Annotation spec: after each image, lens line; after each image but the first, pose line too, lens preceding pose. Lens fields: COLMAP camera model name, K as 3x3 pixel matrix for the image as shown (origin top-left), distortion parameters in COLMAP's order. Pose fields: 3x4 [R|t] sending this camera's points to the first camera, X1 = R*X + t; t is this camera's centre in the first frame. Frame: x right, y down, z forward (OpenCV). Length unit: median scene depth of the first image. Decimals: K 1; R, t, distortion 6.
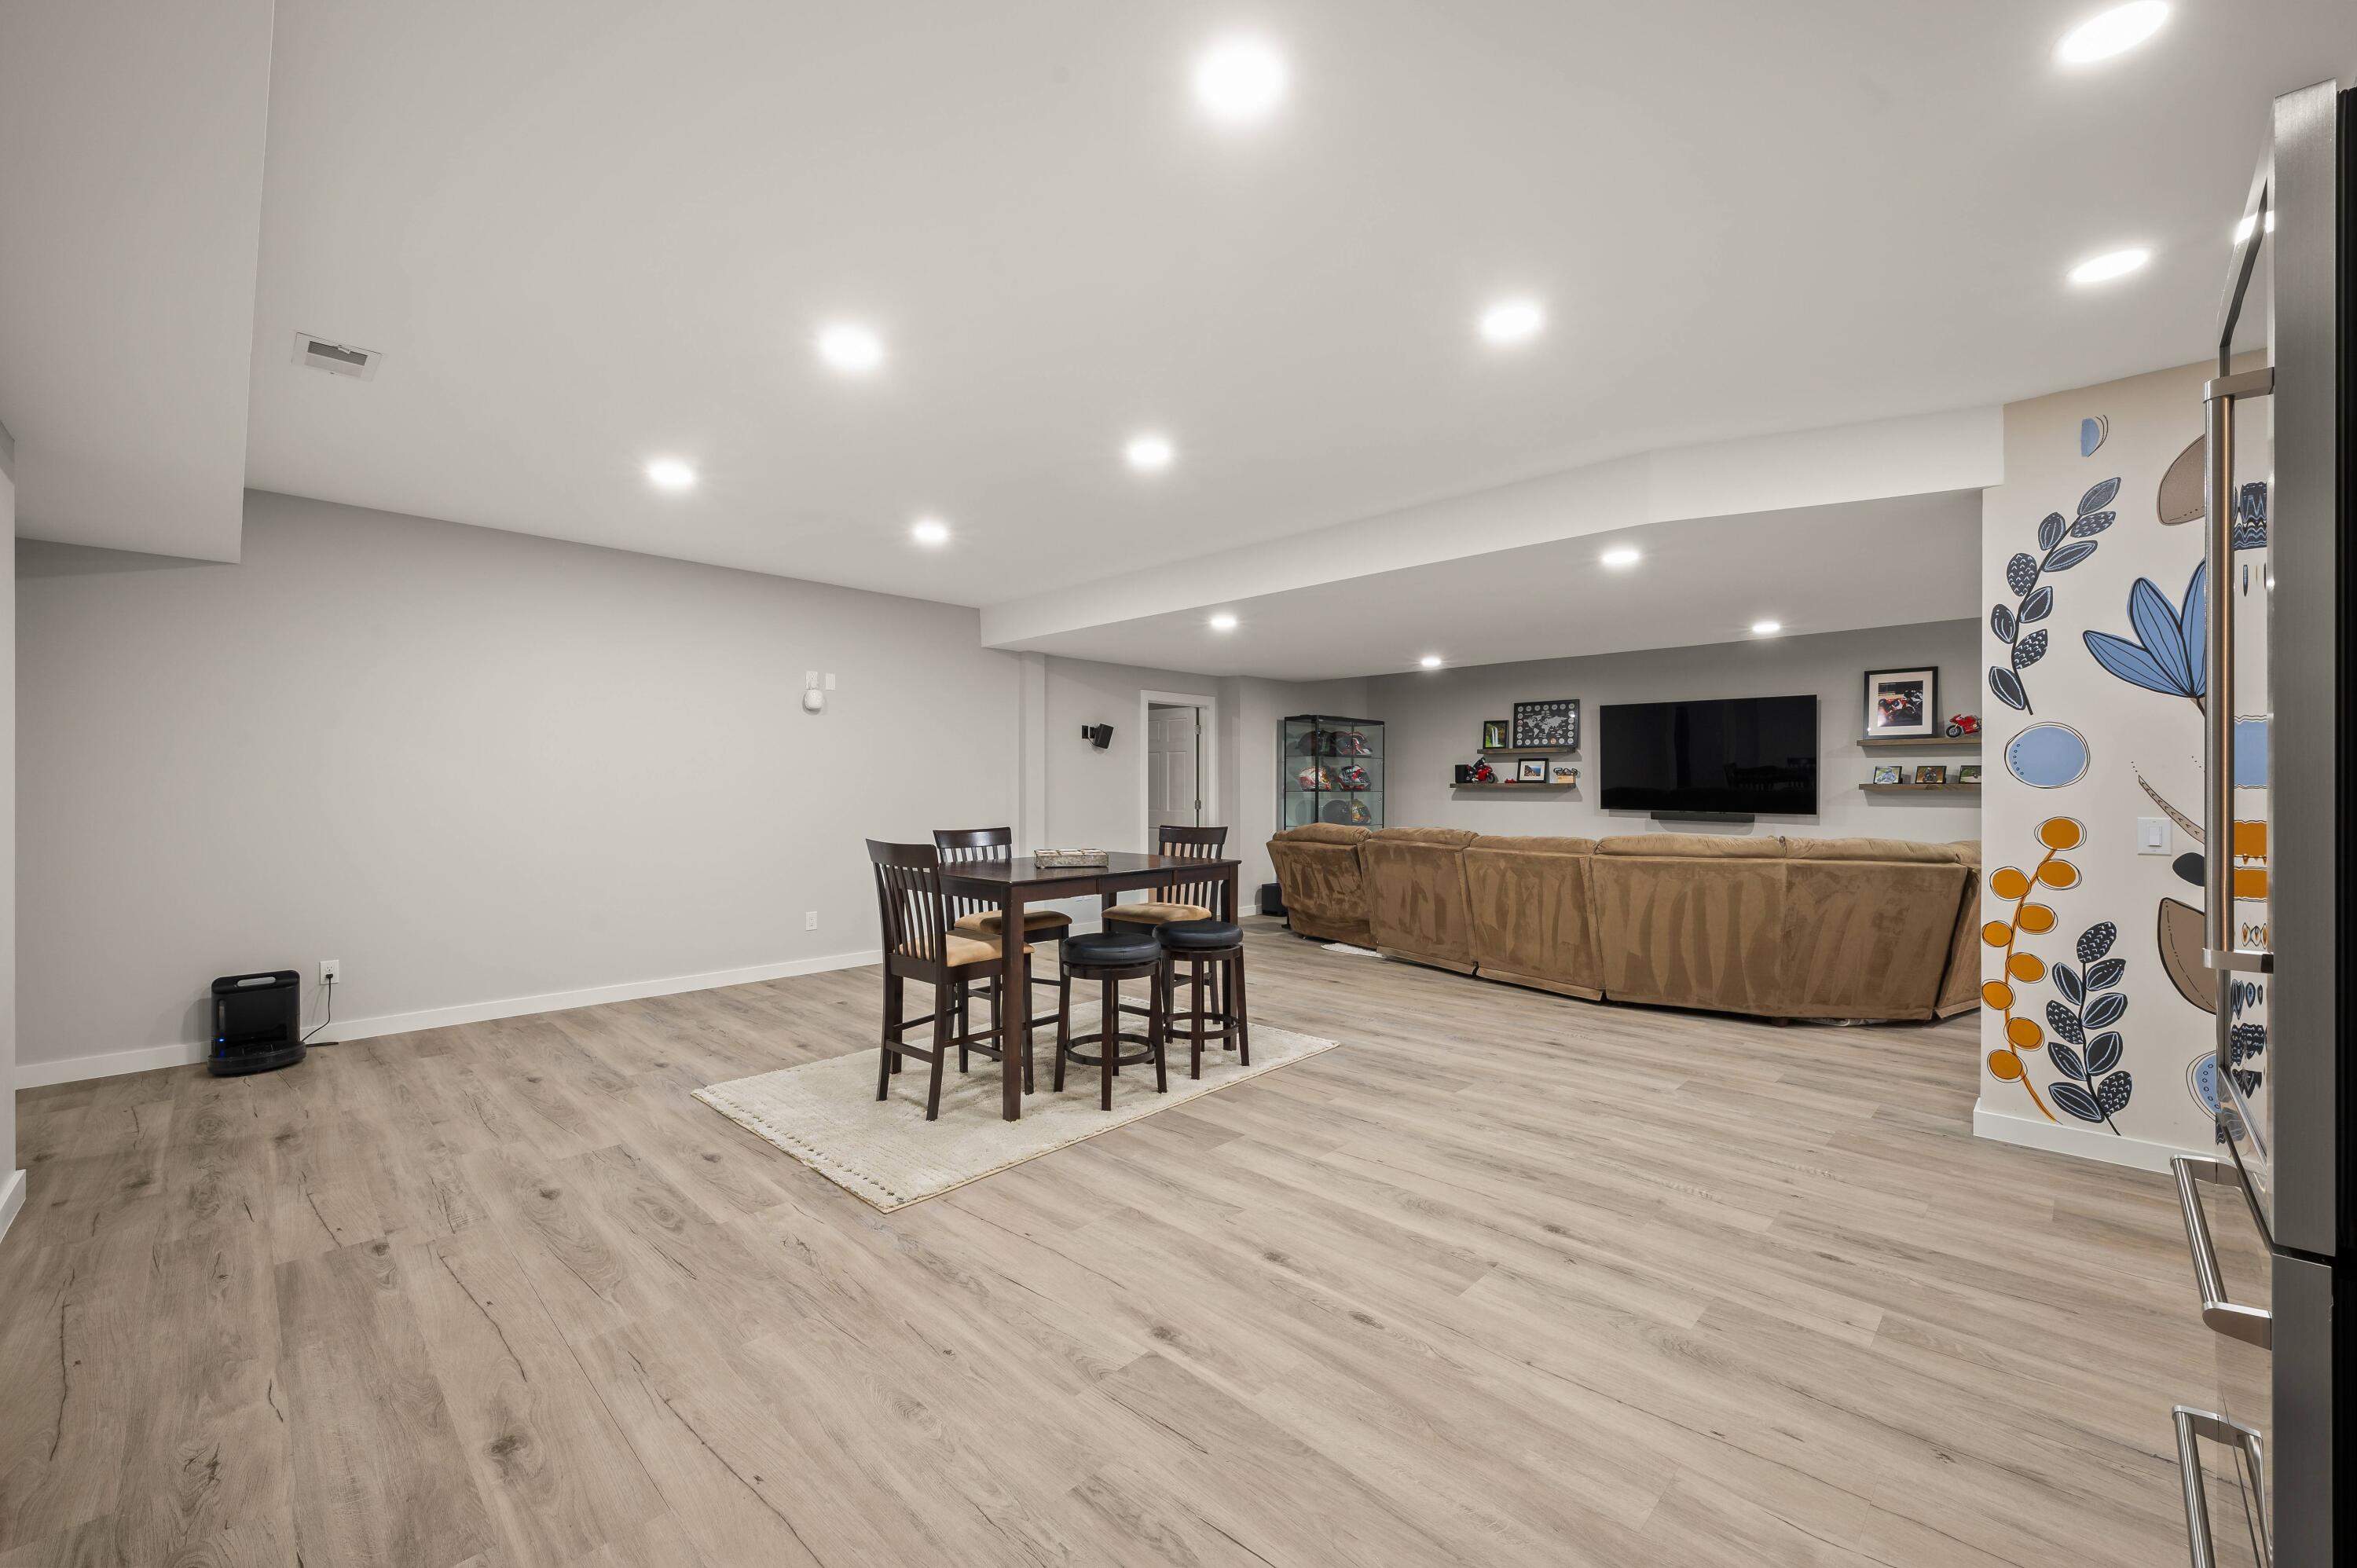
lens RADIAL K [[940.4, 0, 1178.5], [0, 940.4, 784.0], [0, 0, 1]] dist [-0.000434, -0.000312]
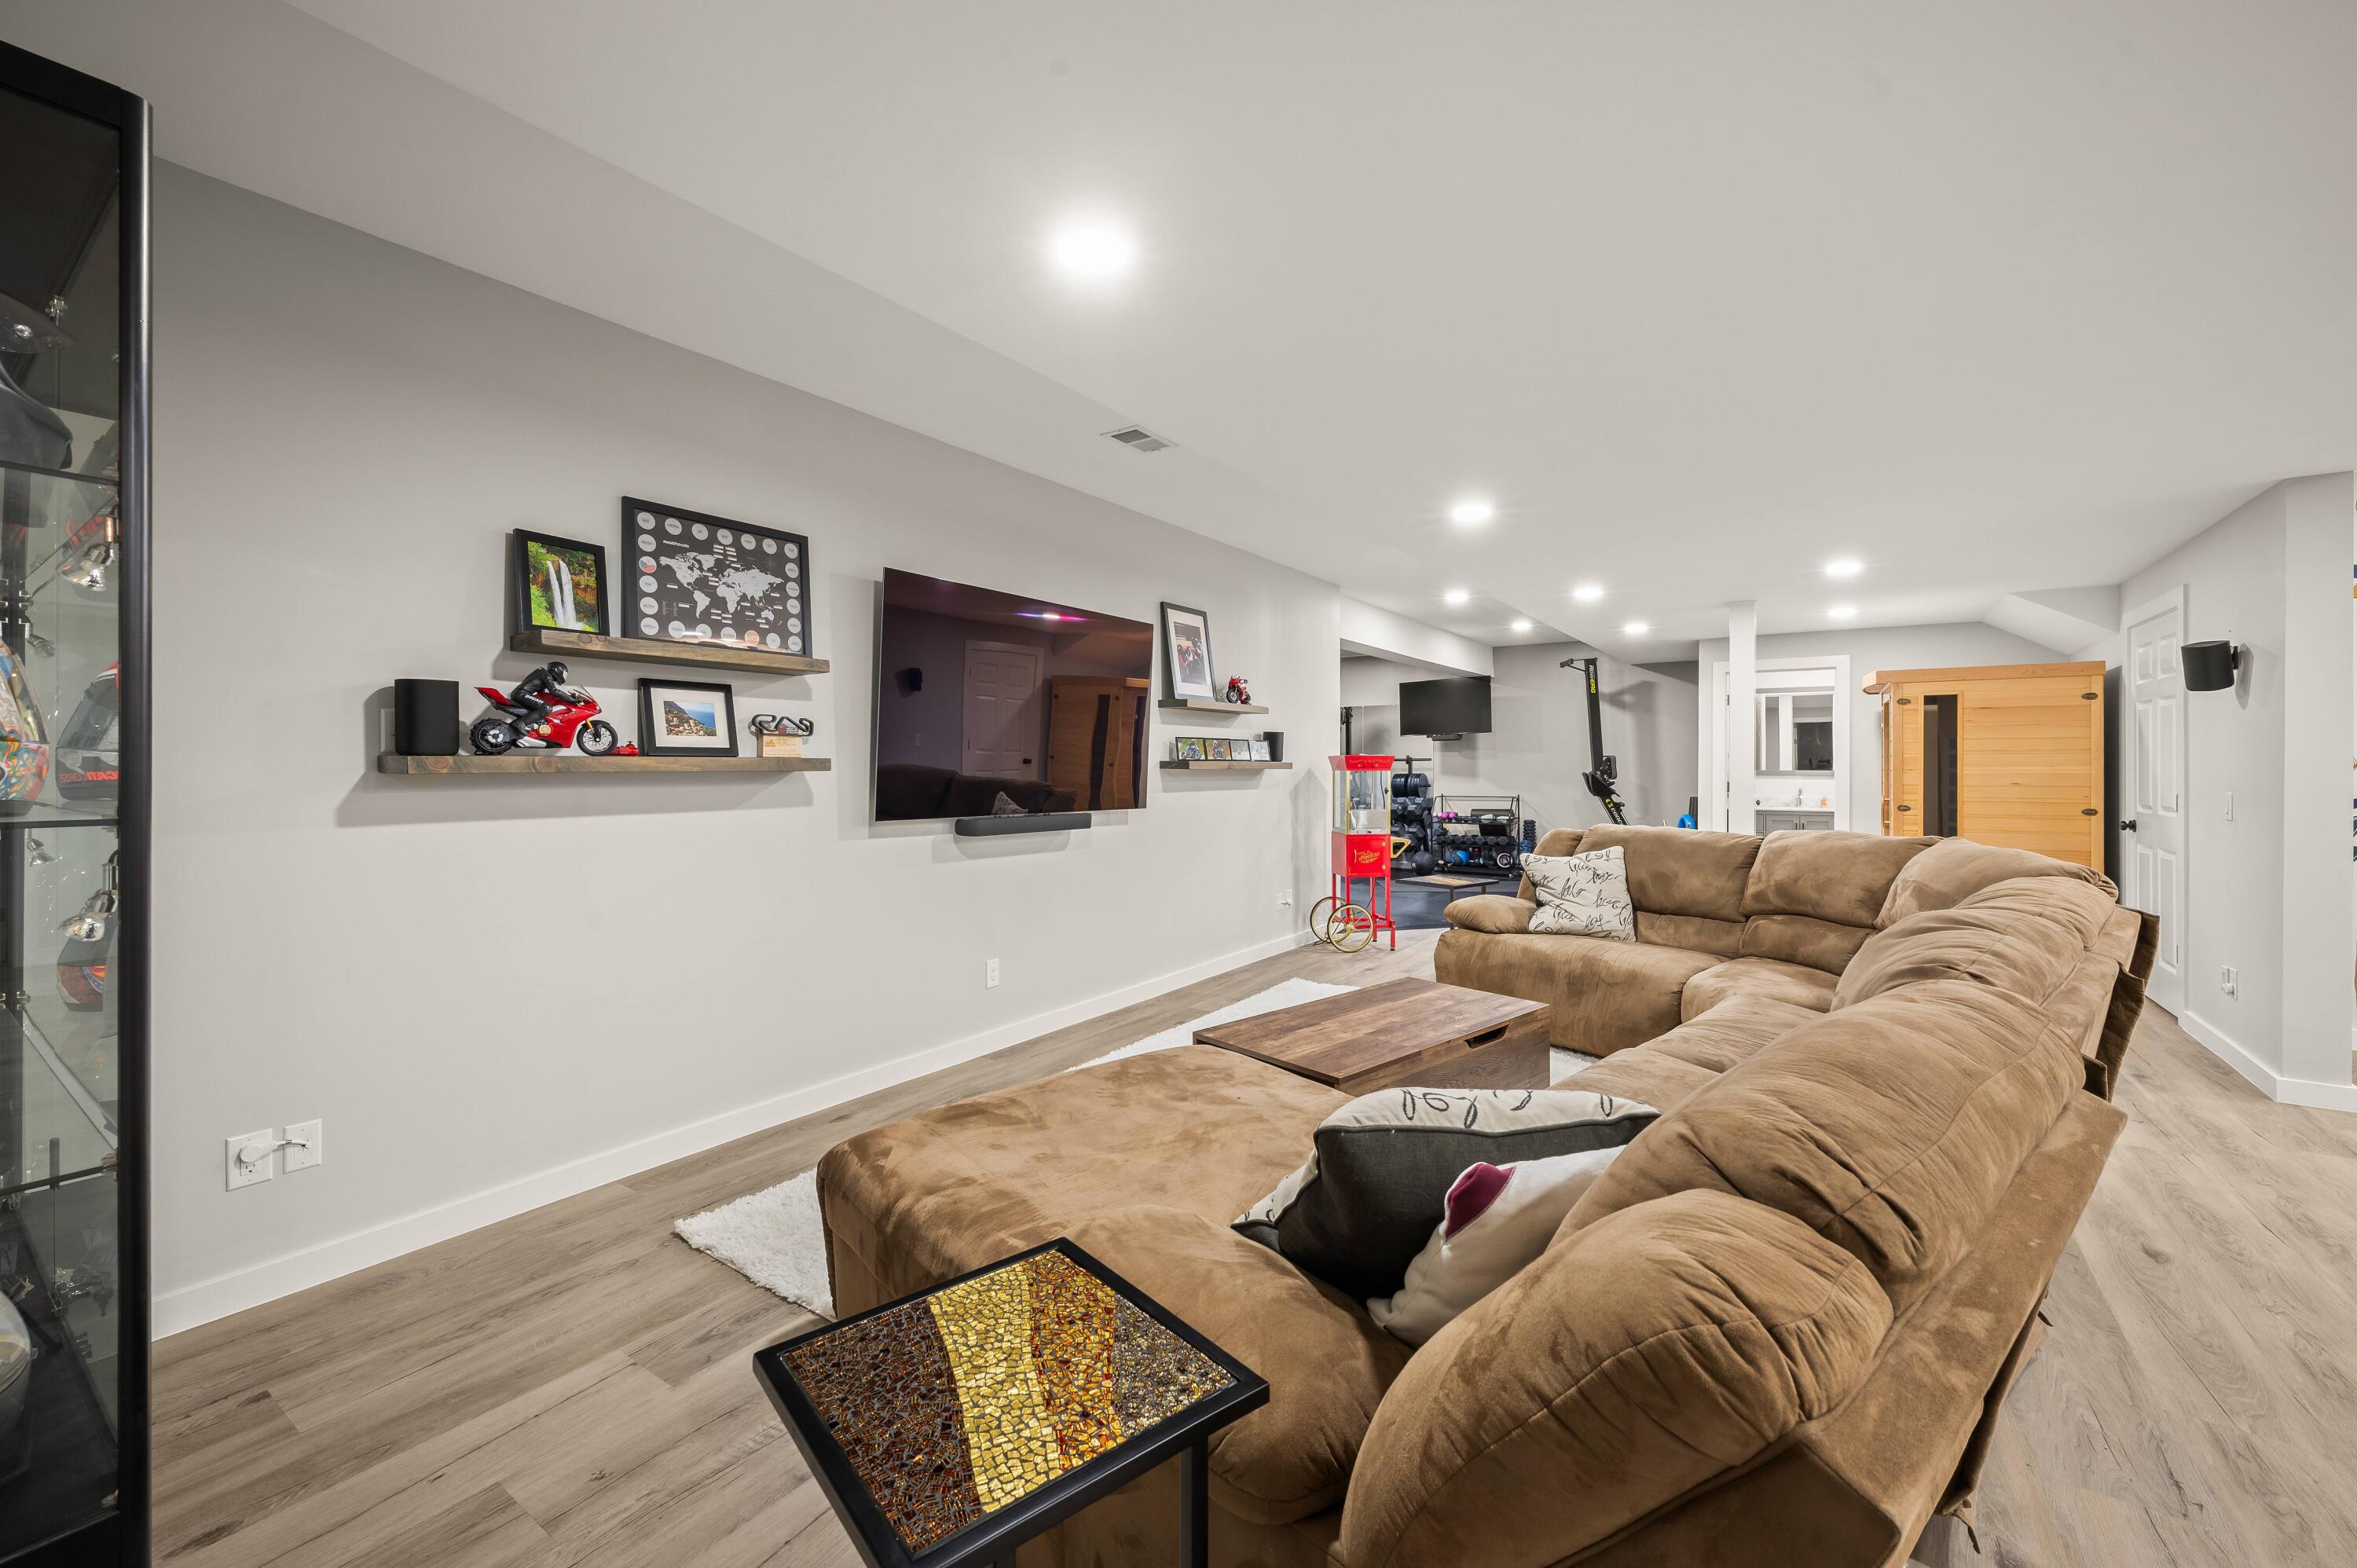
lens RADIAL K [[940.4, 0, 1179.8], [0, 940.4, 767.8], [0, 0, 1]] dist [-0.001103, 0.000057]
pose [[-0.160730, -0.006122, 0.986979, 0.031011], [-0.002089, 0.999981, 0.005862, 0.001108], [-0.986996, -0.001119, -0.160739, 1.162960]]
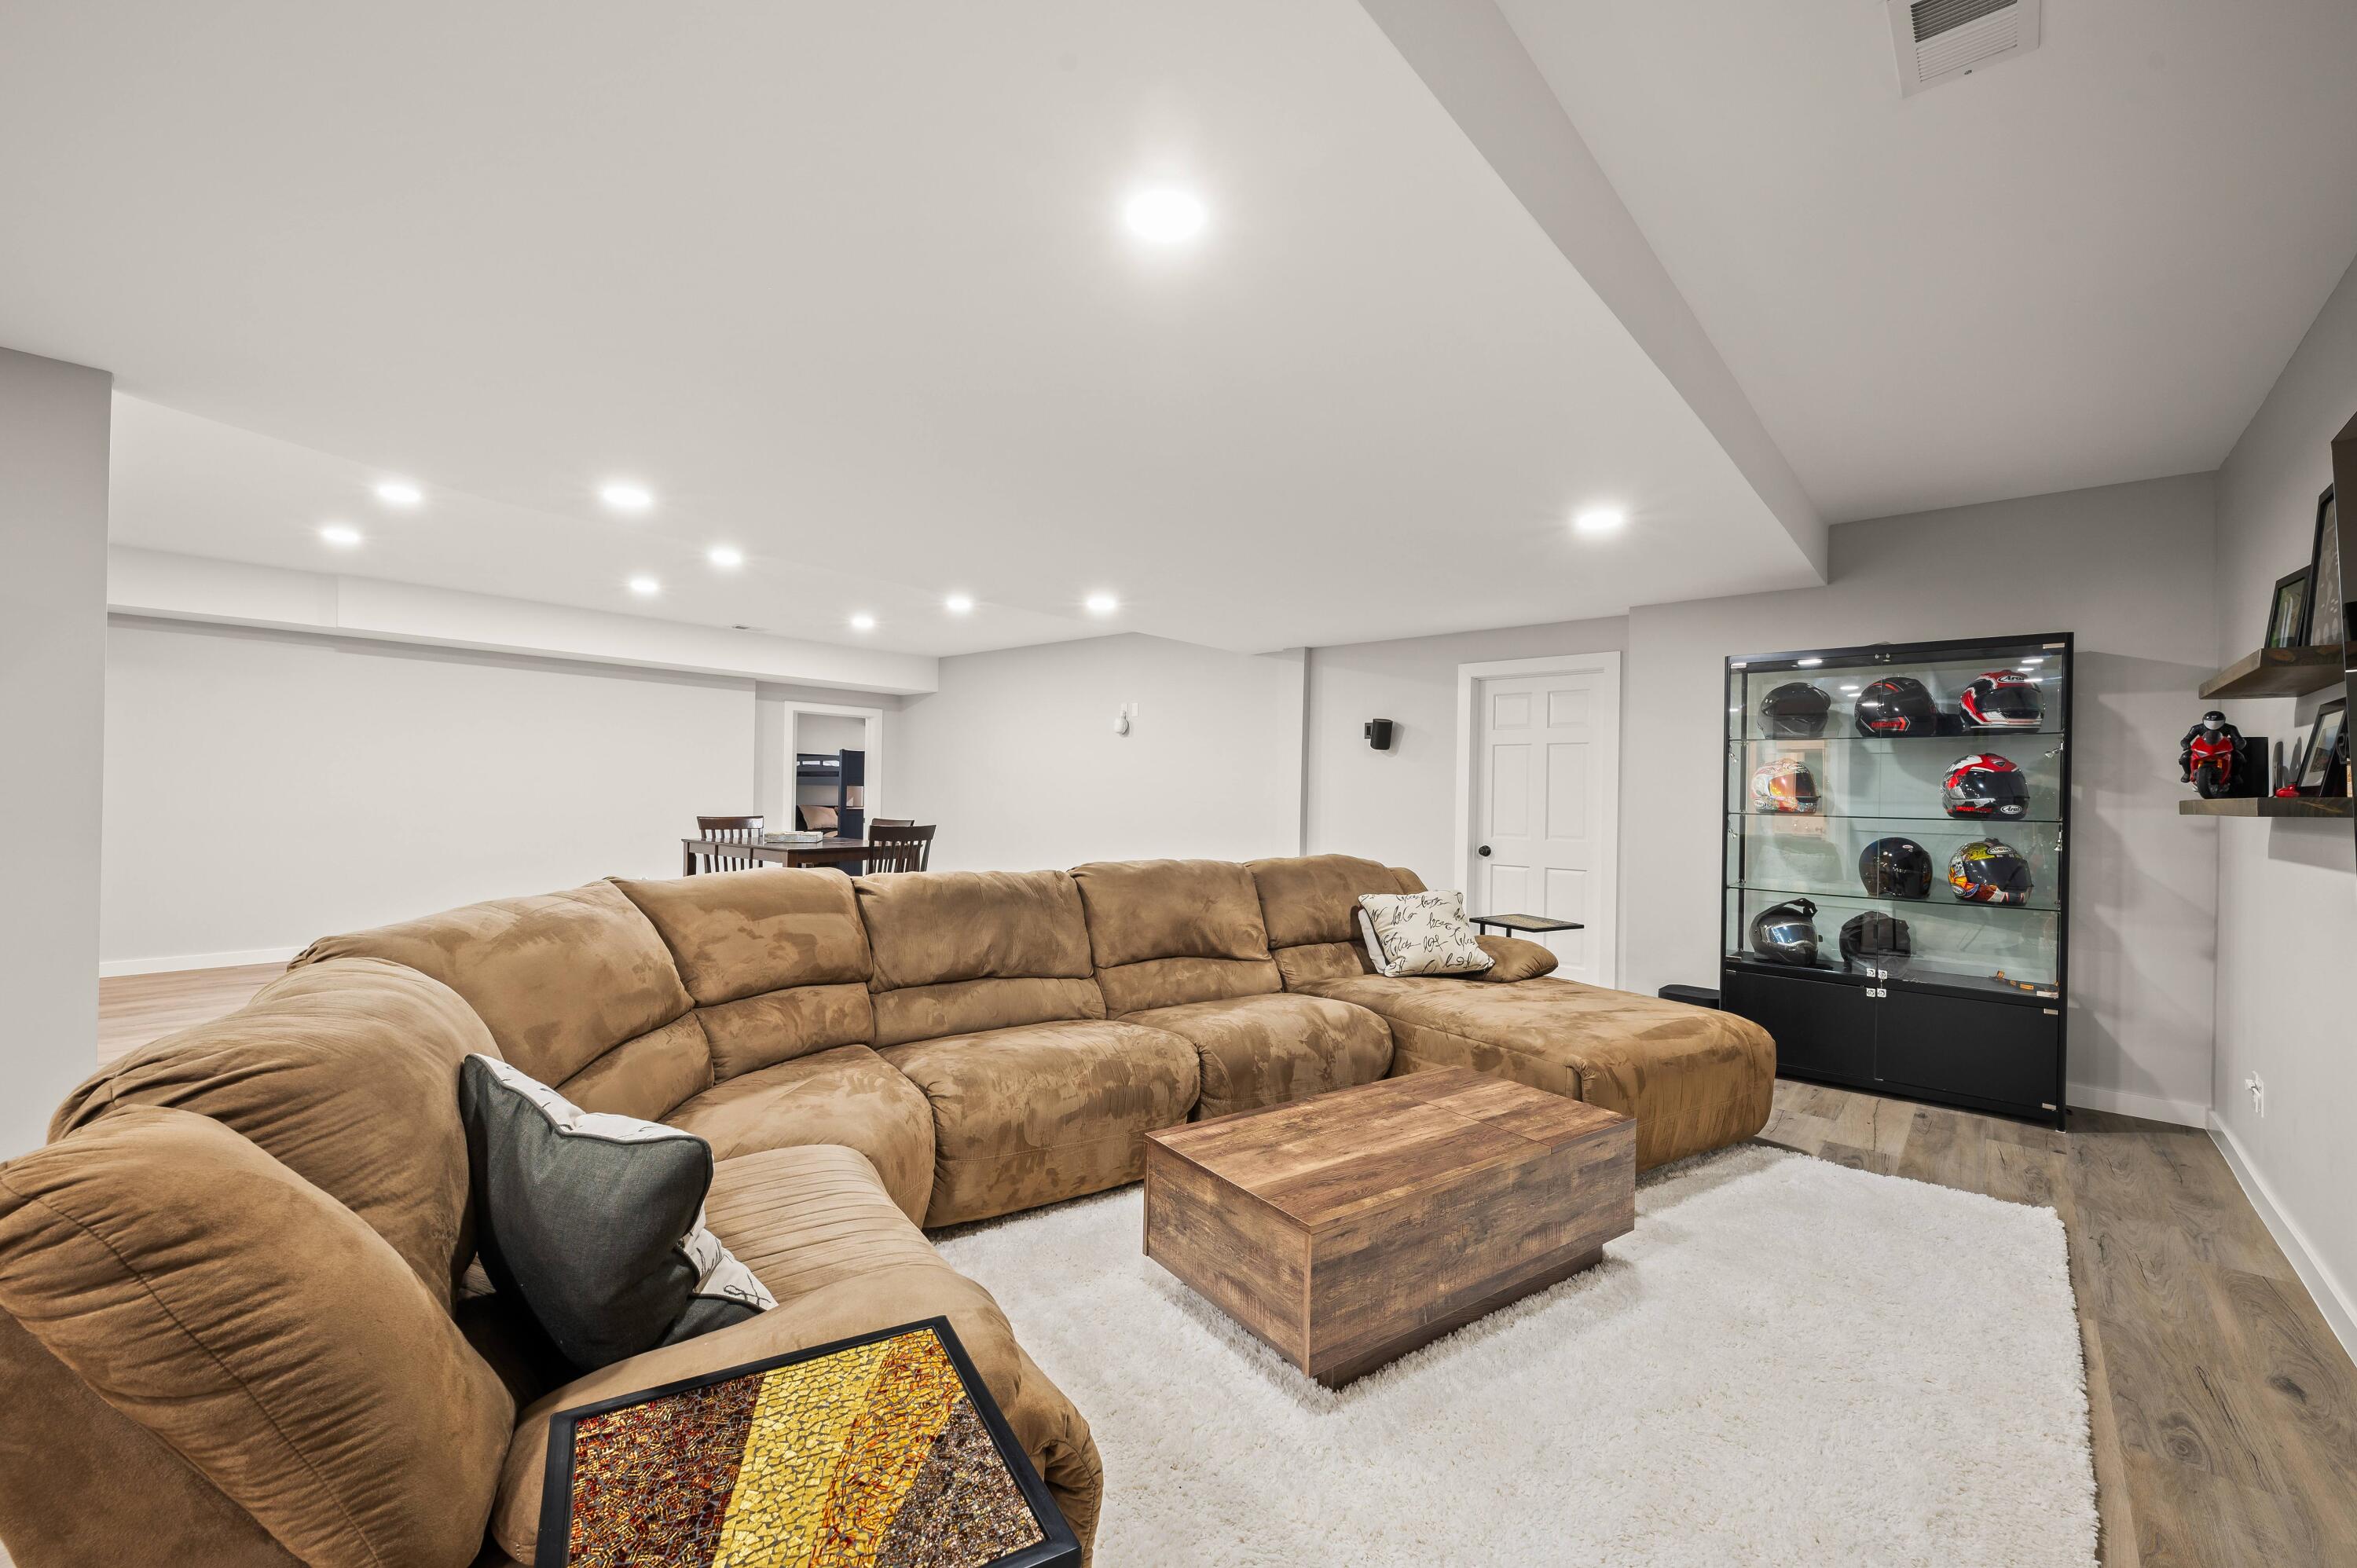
lens RADIAL K [[975.3, 0, 1178.5], [0, 975.3, 784.0], [0, 0, 1]] dist [-0.000753, 0.000306]
pose [[0.061646, -0.009145, -0.998056, 0.848348], [-0.014685, 0.999841, -0.010068, 0.004177], [0.997990, 0.015277, 0.061502, 0.877815]]
